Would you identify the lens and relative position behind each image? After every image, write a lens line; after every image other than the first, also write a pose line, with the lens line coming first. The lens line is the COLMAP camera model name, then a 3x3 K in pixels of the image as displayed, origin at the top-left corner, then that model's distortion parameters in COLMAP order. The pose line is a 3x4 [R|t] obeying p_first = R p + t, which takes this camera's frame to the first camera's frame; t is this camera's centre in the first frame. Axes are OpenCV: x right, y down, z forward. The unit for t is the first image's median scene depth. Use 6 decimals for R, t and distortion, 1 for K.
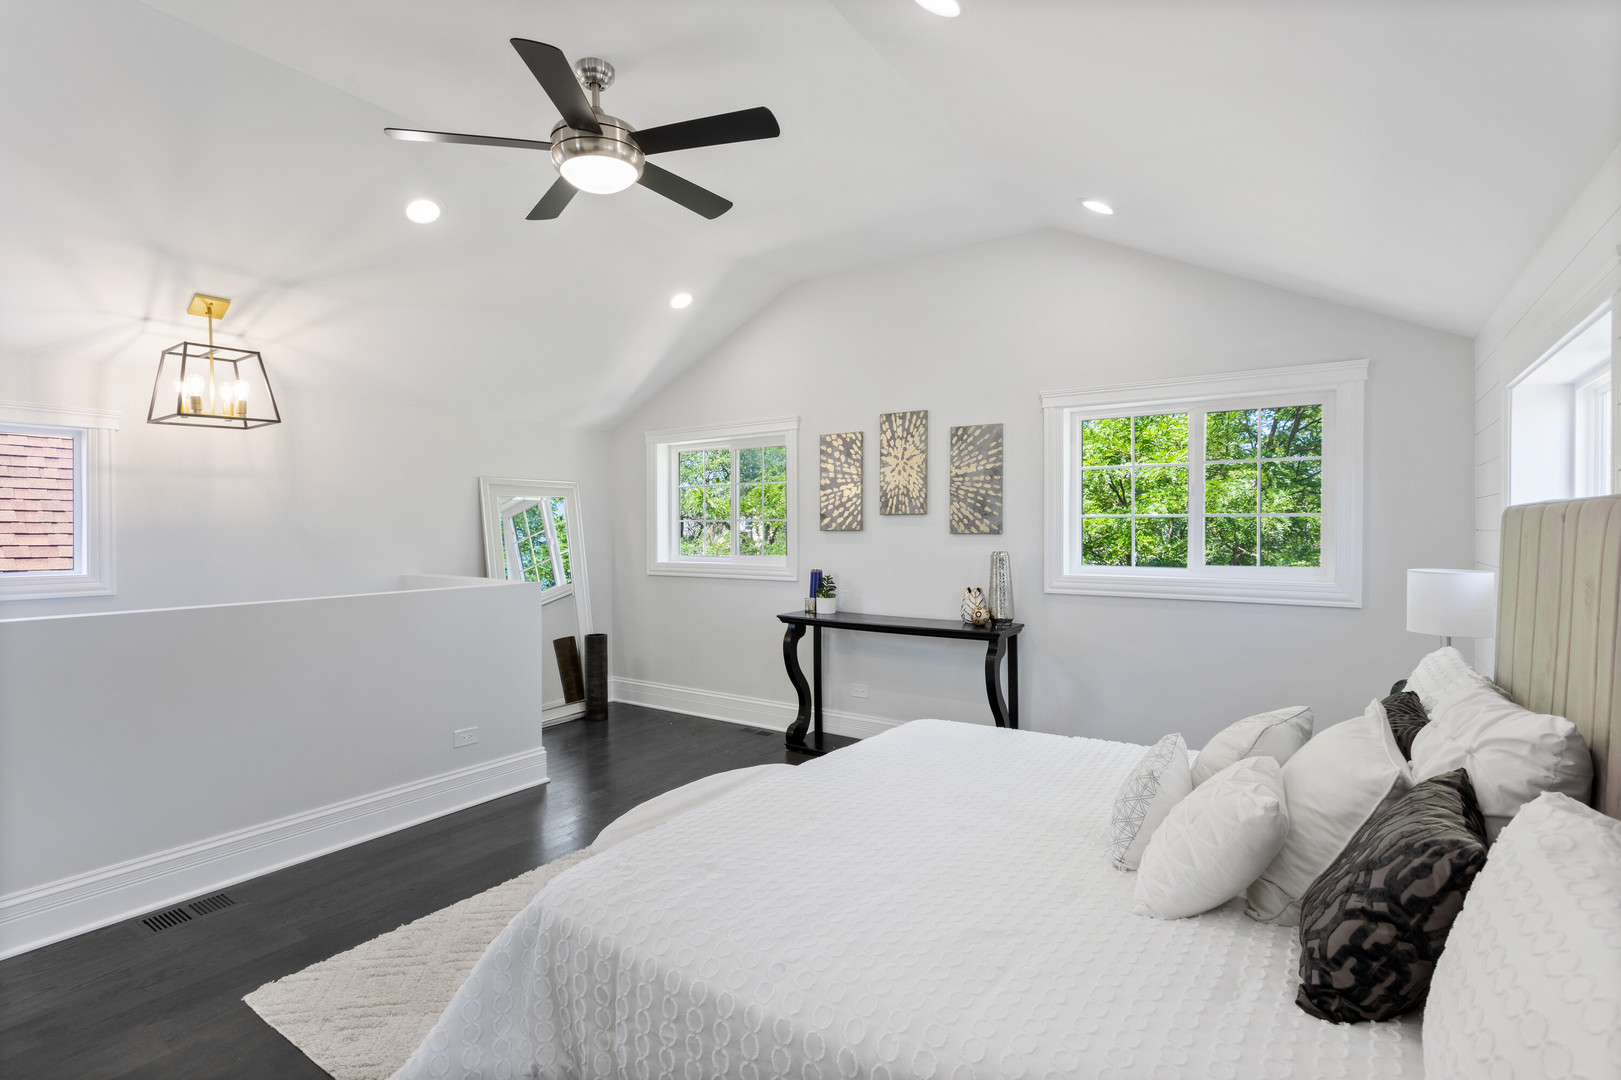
lens RADIAL K [[787.2, 0, 800.3], [0, 787.2, 528.0], [0, 0, 1]] dist [0.000723, -0.000053]
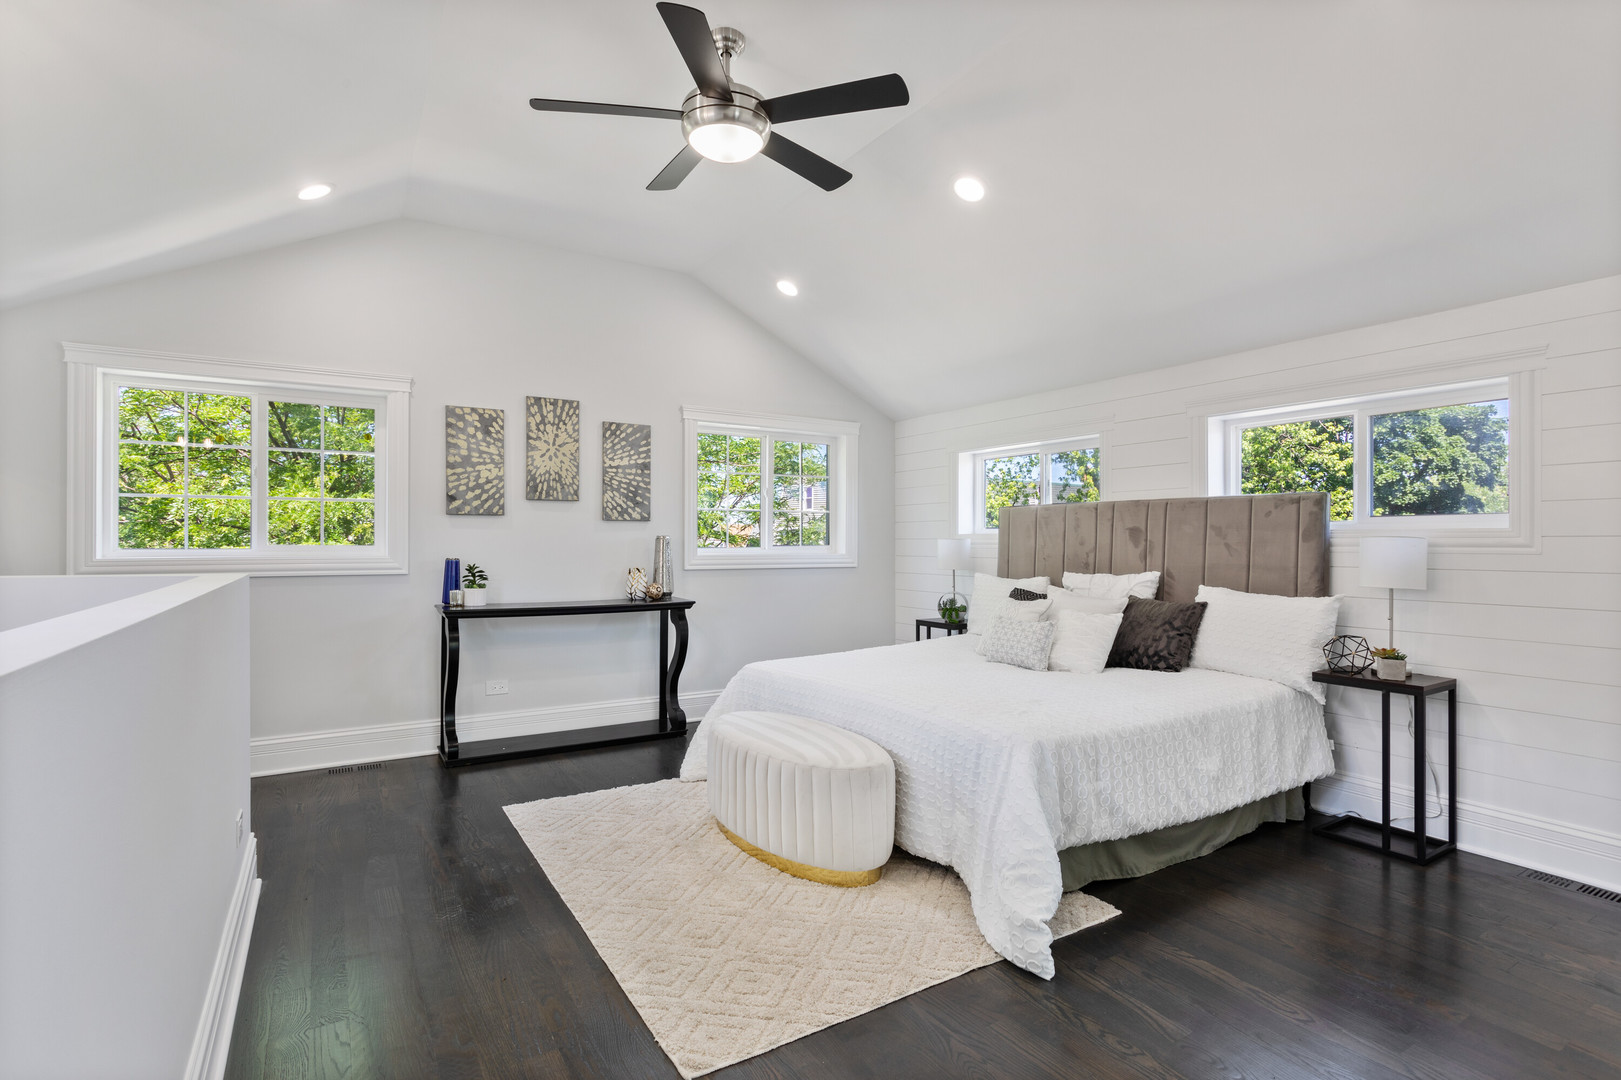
lens RADIAL K [[828.9, 0, 805.4], [0, 828.9, 541.4], [0, 0, 1]] dist [-0.005464, 0.000953]
pose [[0.368292, 0.005878, 0.929691, -0.723969], [-0.000871, 0.999982, -0.005978, 0.040948], [-0.929710, 0.001392, 0.368291, 0.307527]]
